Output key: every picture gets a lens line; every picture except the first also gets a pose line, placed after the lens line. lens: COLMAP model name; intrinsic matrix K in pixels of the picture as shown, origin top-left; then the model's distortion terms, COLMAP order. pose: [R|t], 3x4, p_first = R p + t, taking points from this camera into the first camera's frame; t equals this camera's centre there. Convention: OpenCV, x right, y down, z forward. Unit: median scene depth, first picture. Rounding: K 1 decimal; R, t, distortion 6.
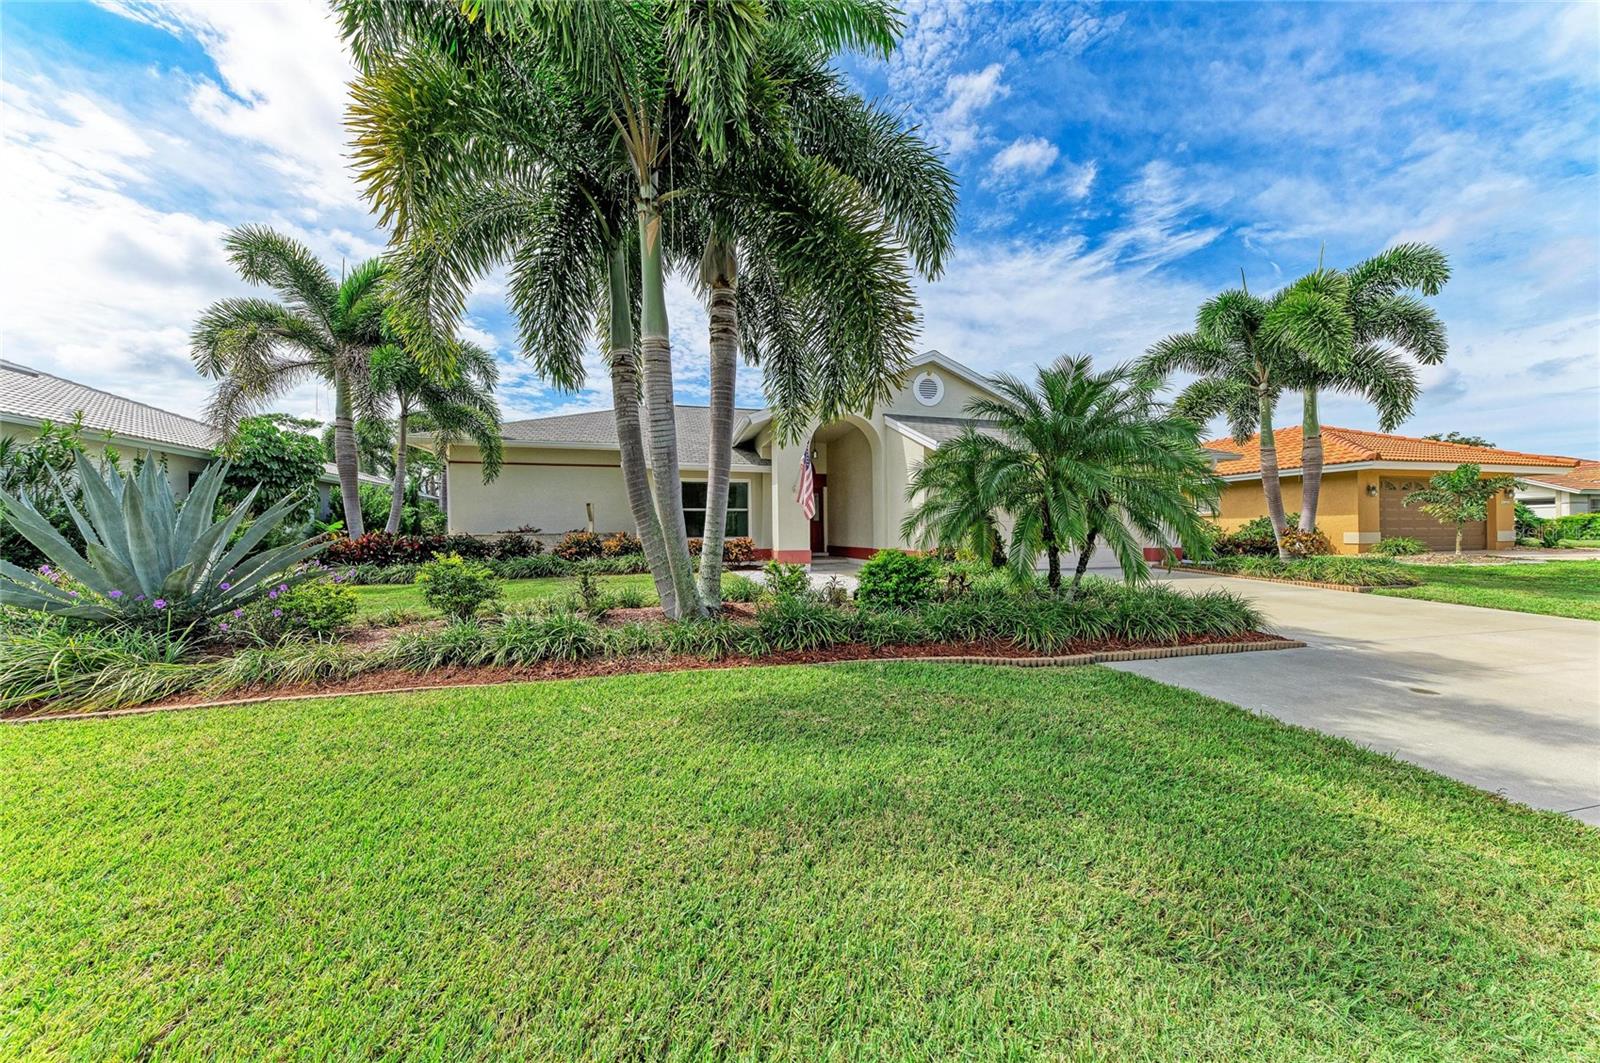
lens RADIAL K [[537.8, 0, 785.6], [0, 537.8, 531.3], [0, 0, 1]] dist [-0.000288, -0.000634]
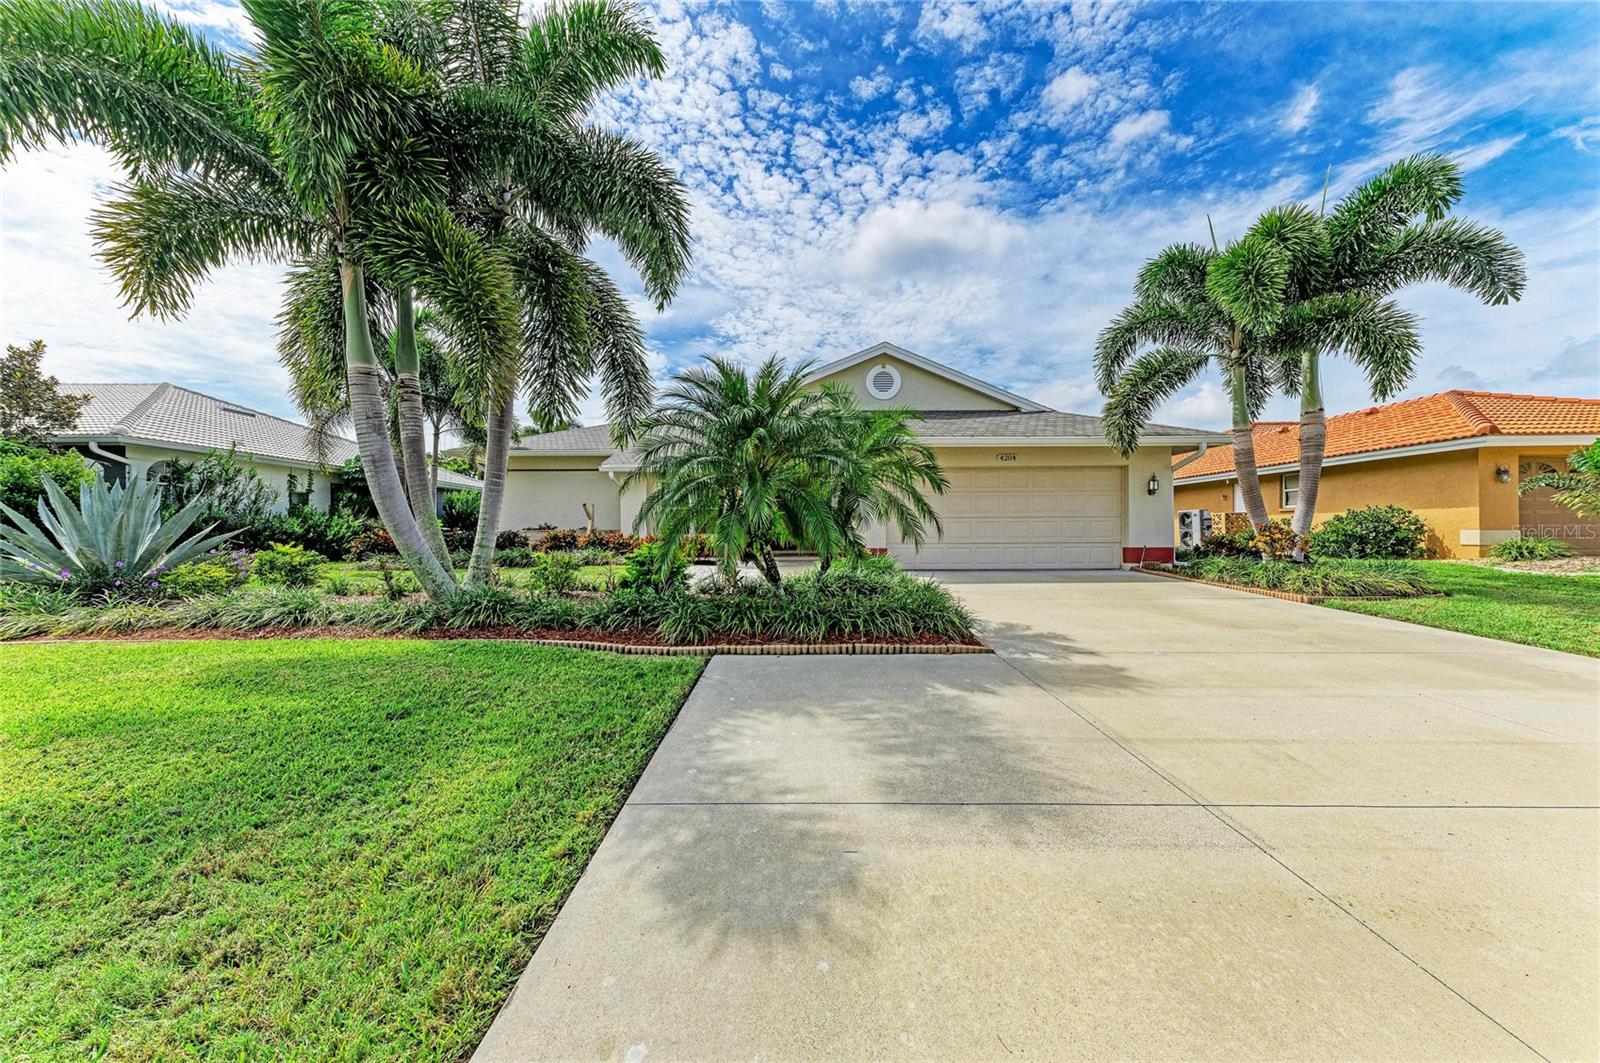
lens RADIAL K [[537.8, 0, 794.5], [0, 537.8, 534.0], [0, 0, 1]] dist [-0.000288, -0.000634]
pose [[0.969348, 0.001559, -0.245685, 0.408587], [-0.000261, 0.999986, 0.005315, 0.004945], [0.245690, -0.005088, 0.969335, 0.025802]]
